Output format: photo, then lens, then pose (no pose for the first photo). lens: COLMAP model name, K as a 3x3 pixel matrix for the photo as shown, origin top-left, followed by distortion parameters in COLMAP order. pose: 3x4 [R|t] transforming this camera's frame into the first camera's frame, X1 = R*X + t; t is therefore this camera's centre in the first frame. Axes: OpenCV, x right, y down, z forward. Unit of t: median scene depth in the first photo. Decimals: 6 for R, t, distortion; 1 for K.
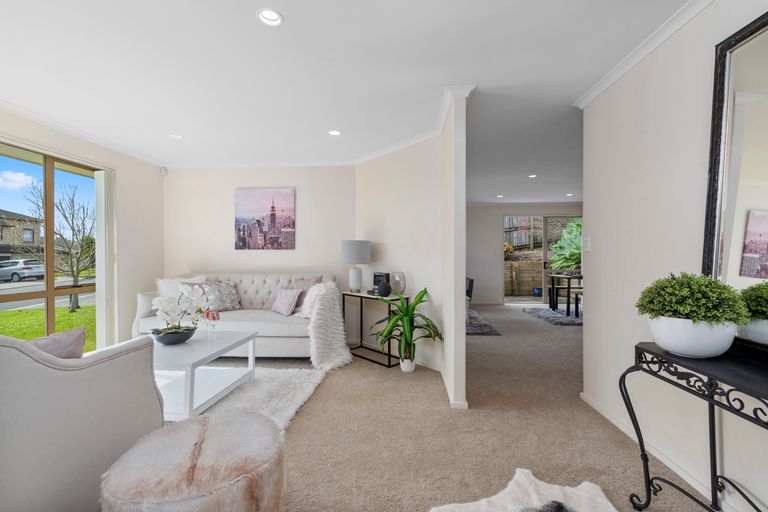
lens RADIAL K [[331.4, 0, 384.0], [0, 331.4, 256.0], [0, 0, 1]] dist [0.000099, -0.000070]
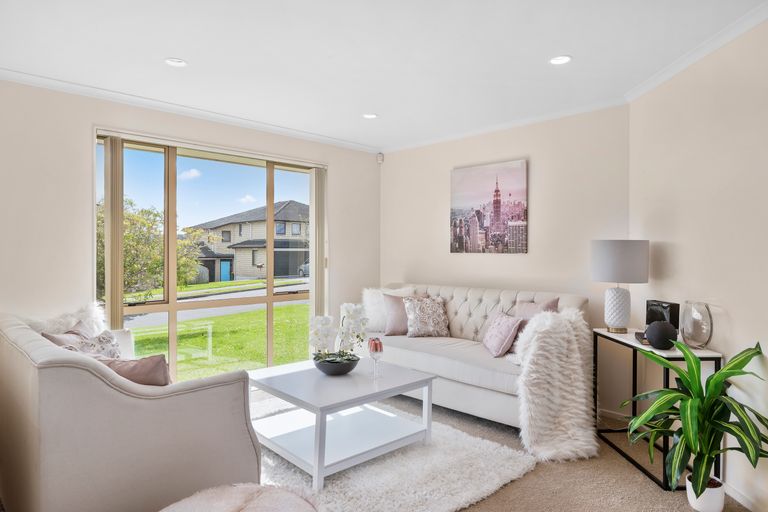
lens RADIAL K [[471.4, 0, 387.2], [0, 471.4, 251.9], [0, 0, 1]] dist [-0.000785, -0.000456]
pose [[0.743240, 0.006153, -0.668997, 0.167544], [-0.003544, 0.999980, 0.005260, -0.030907], [0.669016, -0.001539, 0.743247, 0.156999]]
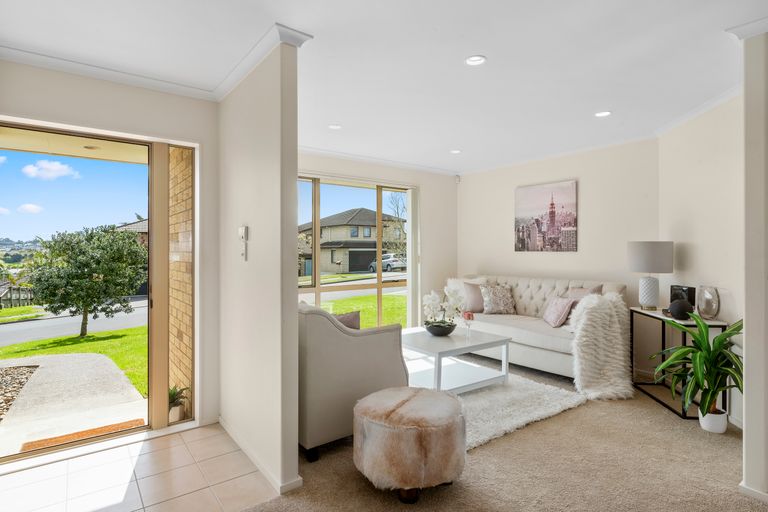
lens RADIAL K [[416.0, 0, 384.7], [0, 416.0, 248.5], [0, 0, 1]] dist [0.000311, -0.000474]
pose [[0.648945, -0.000962, -0.760834, 0.261515], [0.000144, 0.999999, -0.001141, -0.031027], [0.760835, 0.000631, 0.648945, -0.080098]]
